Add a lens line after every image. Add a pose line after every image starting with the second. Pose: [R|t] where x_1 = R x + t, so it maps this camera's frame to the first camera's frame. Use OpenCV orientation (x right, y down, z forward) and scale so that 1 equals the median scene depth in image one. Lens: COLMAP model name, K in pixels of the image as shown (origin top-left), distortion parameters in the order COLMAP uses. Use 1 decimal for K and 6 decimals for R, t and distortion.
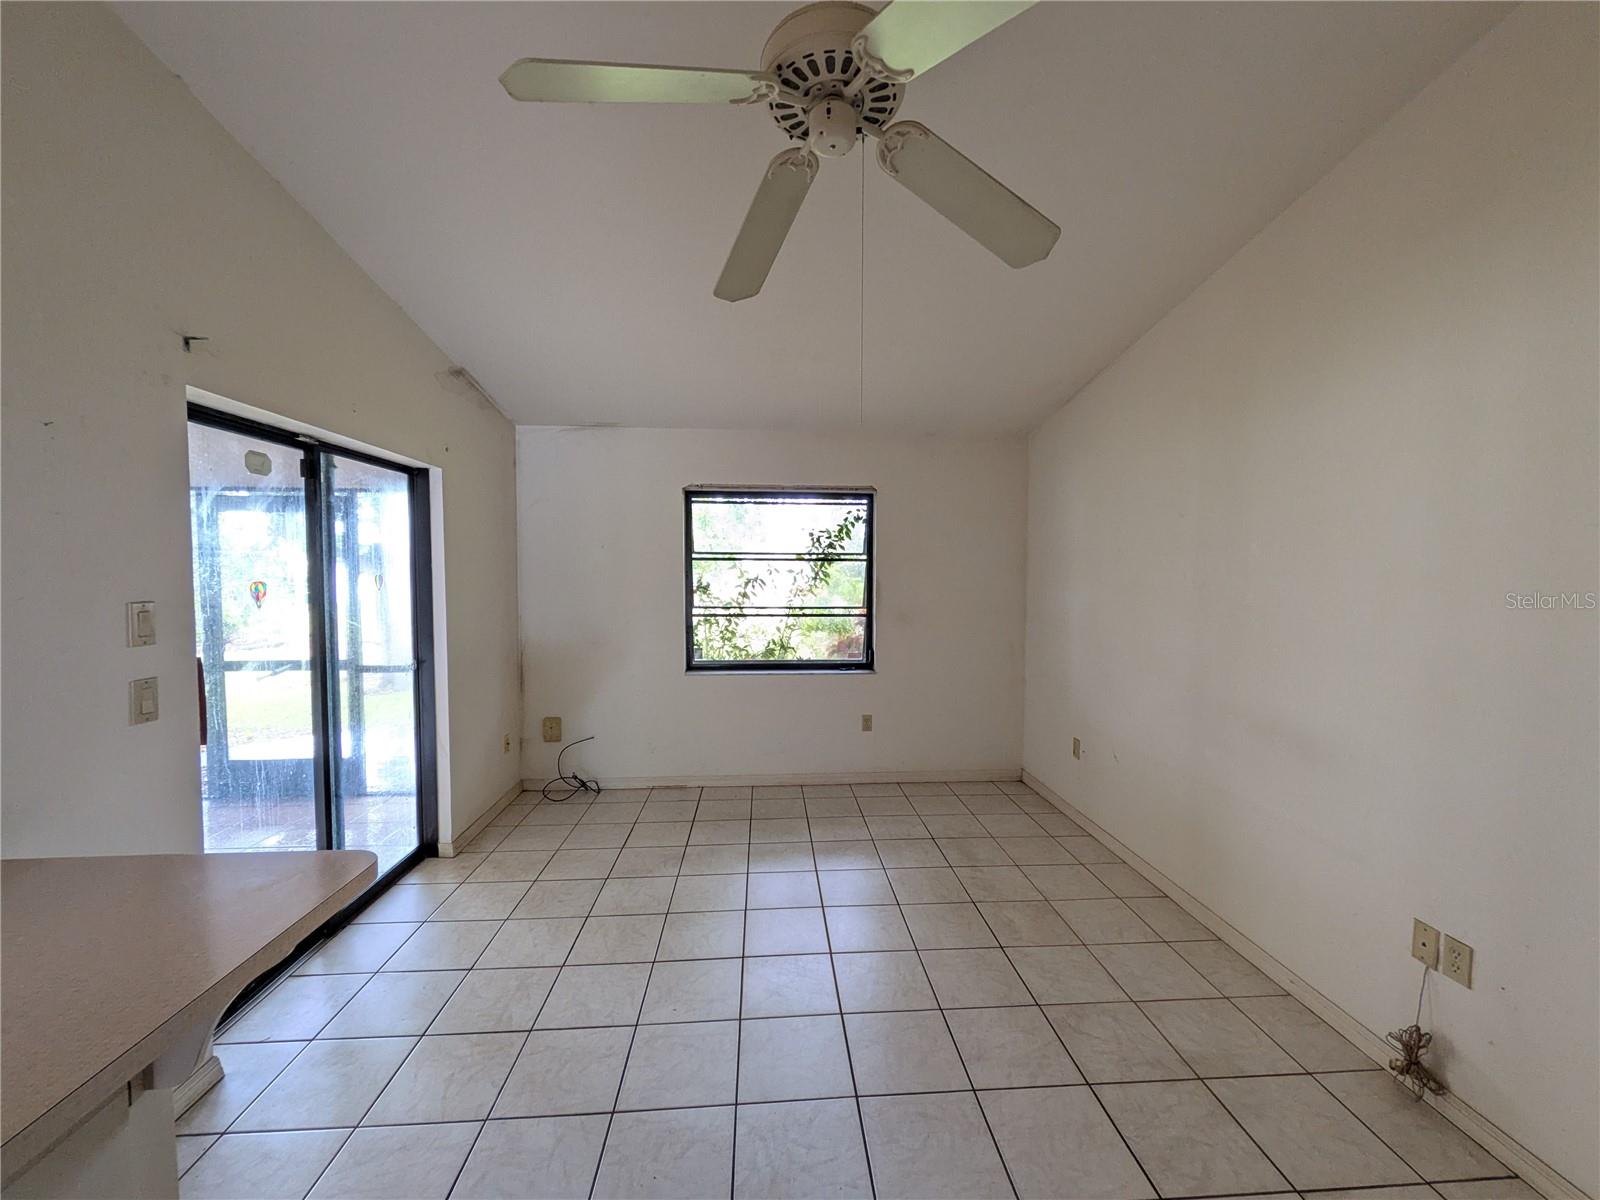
lens RADIAL K [[636.6, 0, 803.9], [0, 636.6, 598.9], [0, 0, 1]] dist [-0.002346, 0.000084]
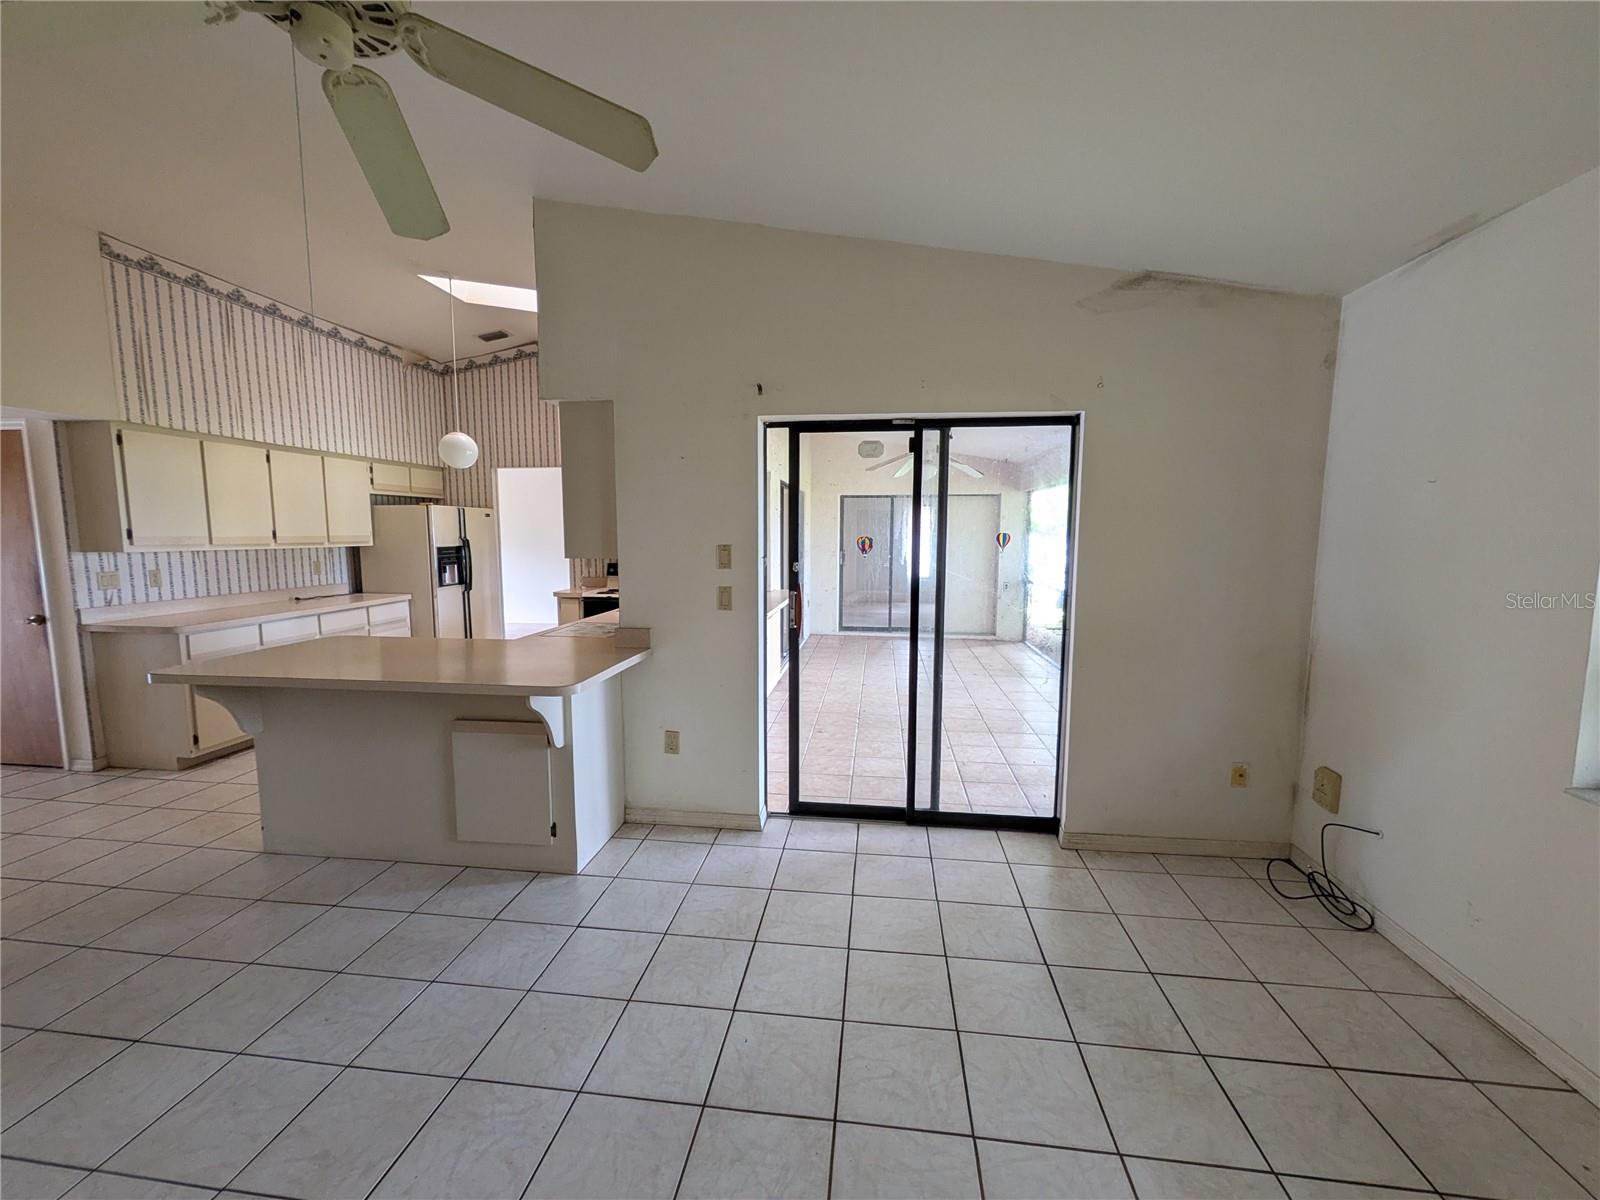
lens RADIAL K [[636.6, 0, 803.9], [0, 636.6, 598.9], [0, 0, 1]] dist [-0.002346, 0.000084]
pose [[-0.186862, 0.103080, -0.976963, 0.376657], [-0.048887, 0.992272, 0.114046, -0.031172], [0.981169, 0.069071, -0.180378, 0.803235]]
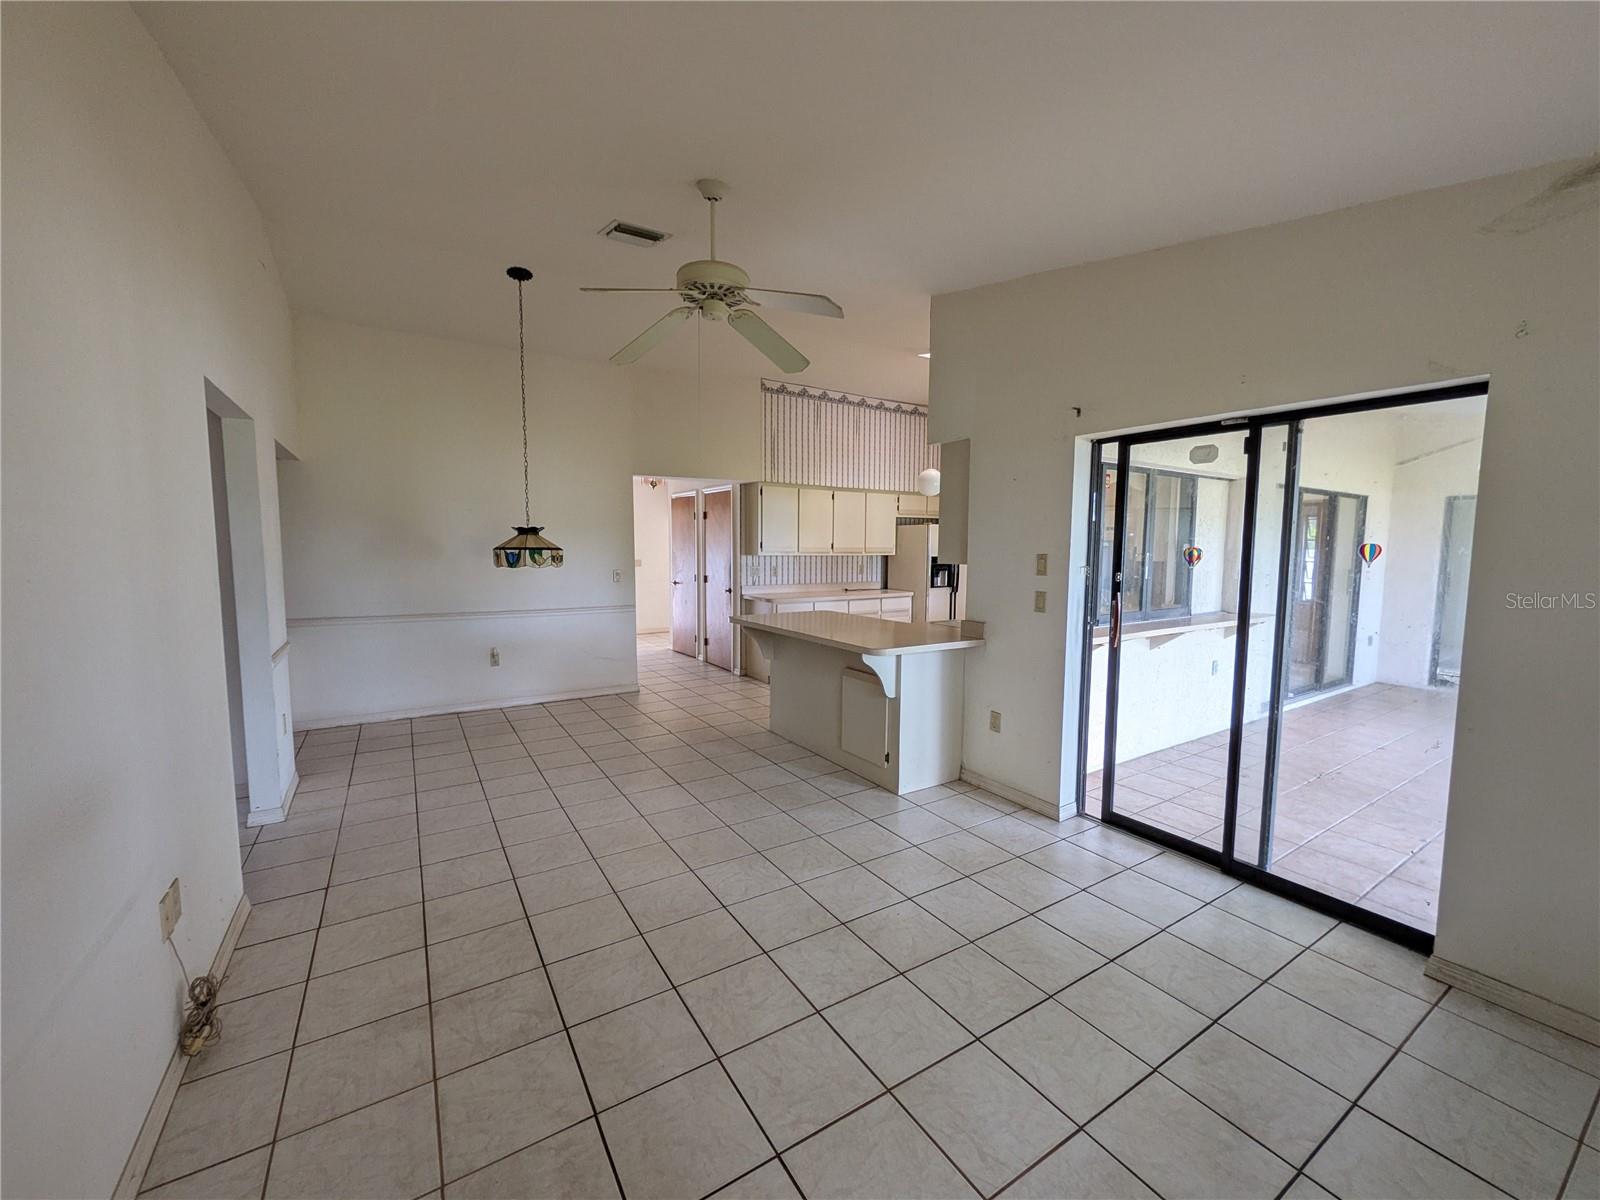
lens RADIAL K [[636.6, 0, 803.9], [0, 636.6, 598.9], [0, 0, 1]] dist [-0.002346, 0.000084]
pose [[-0.877176, 0.034169, -0.478951, 0.327128], [-0.029502, 0.991745, 0.124785, -0.044078], [0.479261, 0.123589, -0.868927, 1.252901]]
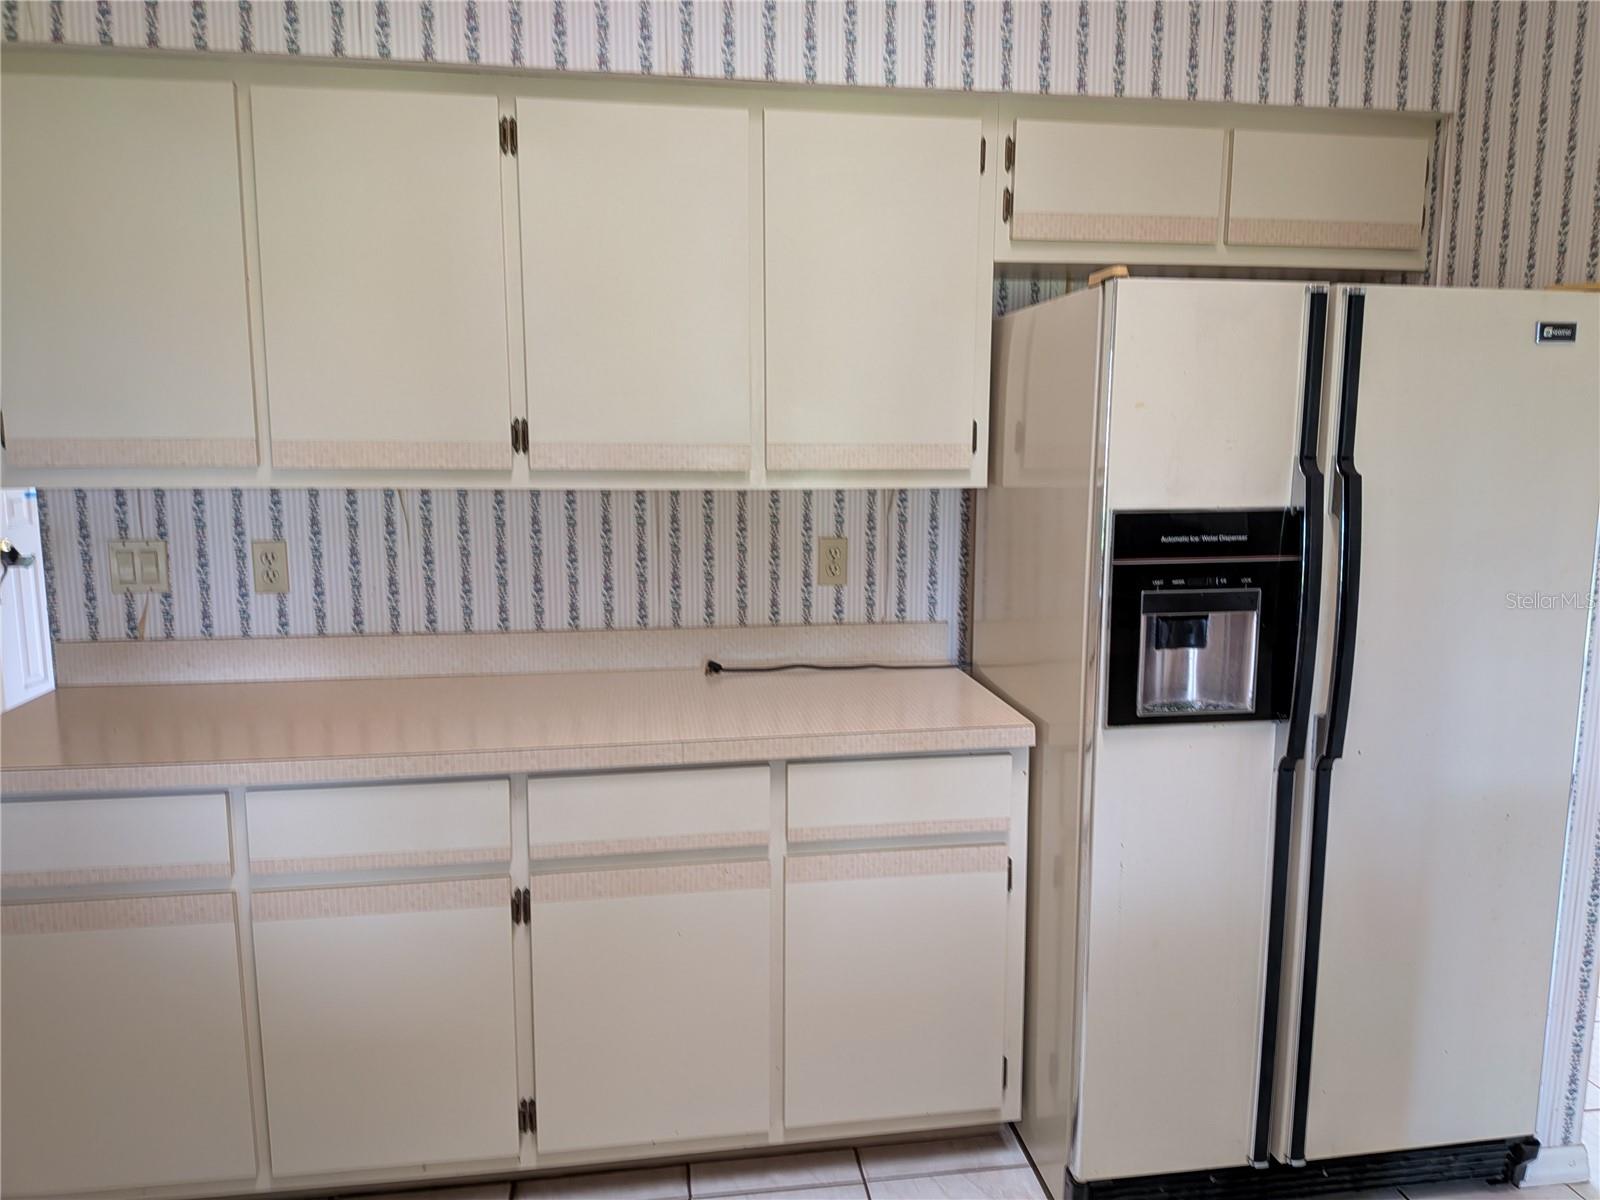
lens RADIAL K [[1166.7, 0, 800.0], [0, 1166.7, 600.0], [0, 0, 1]] dist [0.005956, 0.001278]
pose [[-0.995817, 0.007651, -0.091044, -0.941593], [-0.010310, 0.980713, 0.195179, 0.006813], [0.090782, 0.195302, -0.976533, 0.053814]]
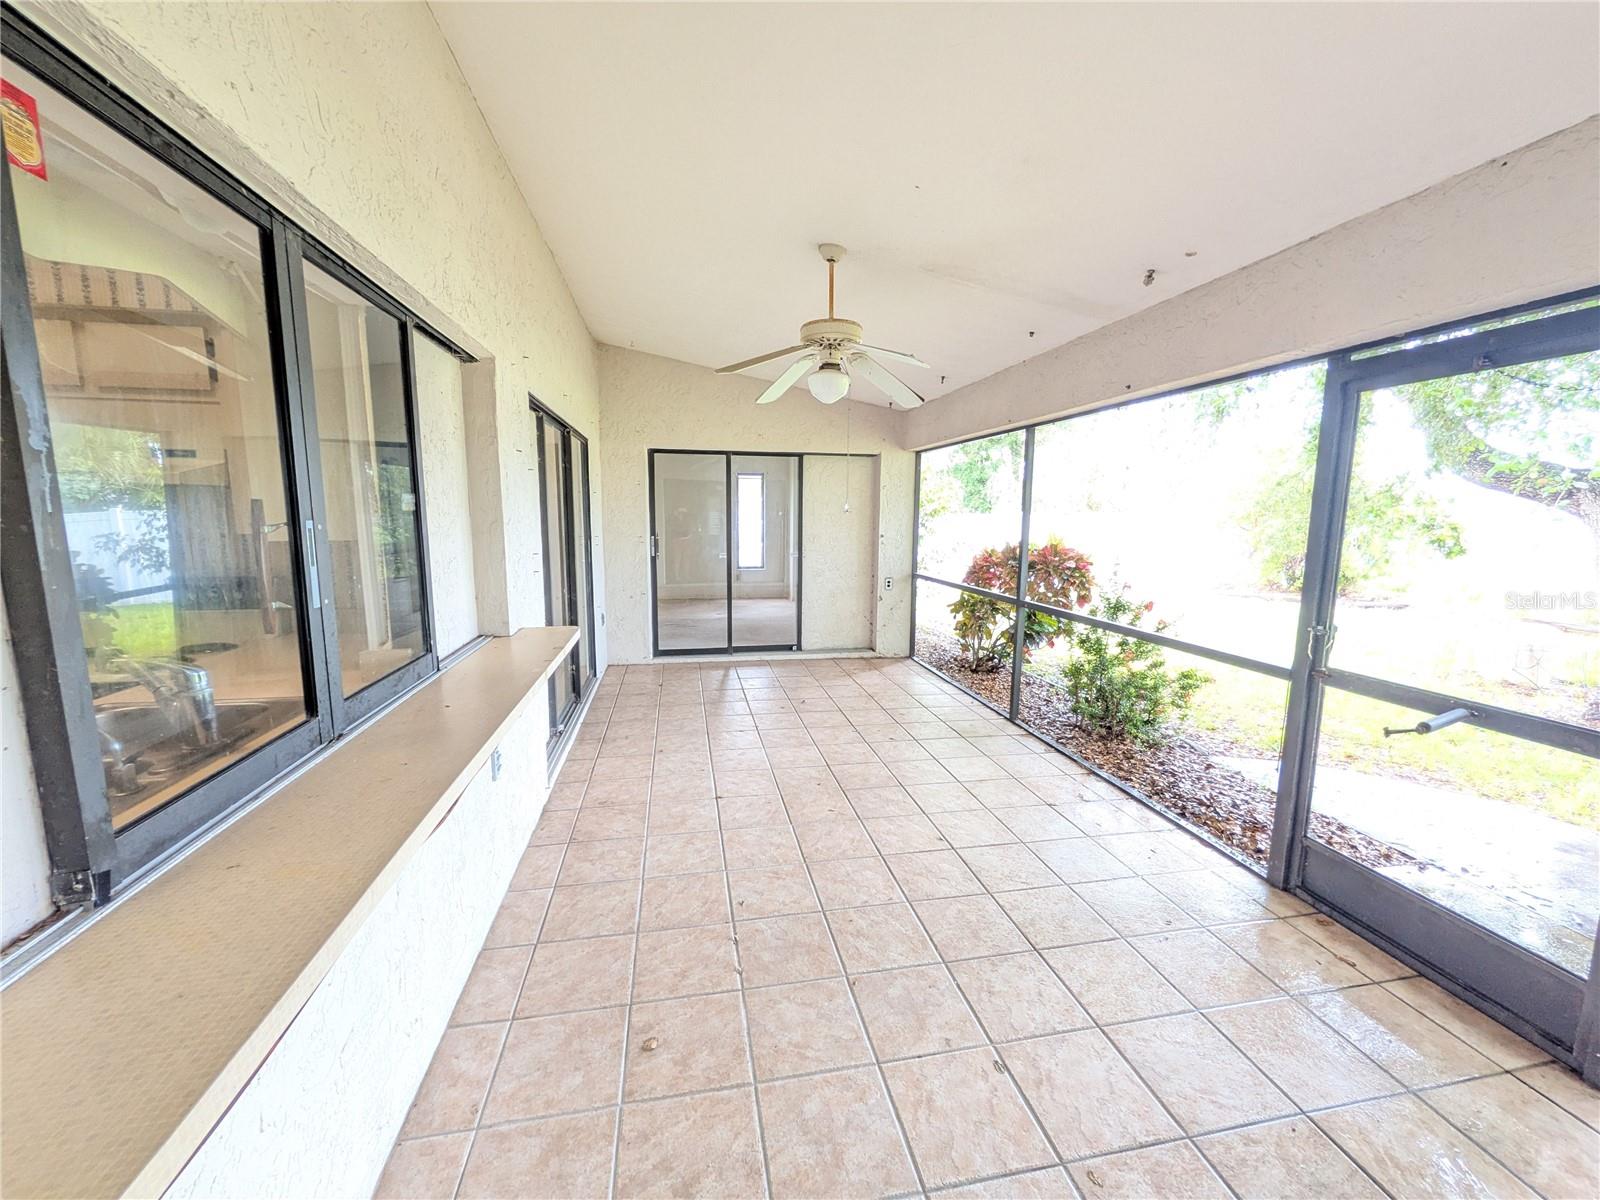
lens RADIAL K [[636.6, 0, 803.9], [0, 636.6, 598.9], [0, 0, 1]] dist [-0.002346, 0.000084]
pose [[0.124134, 0.139370, -0.982429, -0.581198], [-0.055943, 0.989495, 0.133304, -0.015198], [0.990687, 0.038413, 0.130626, 0.636073]]
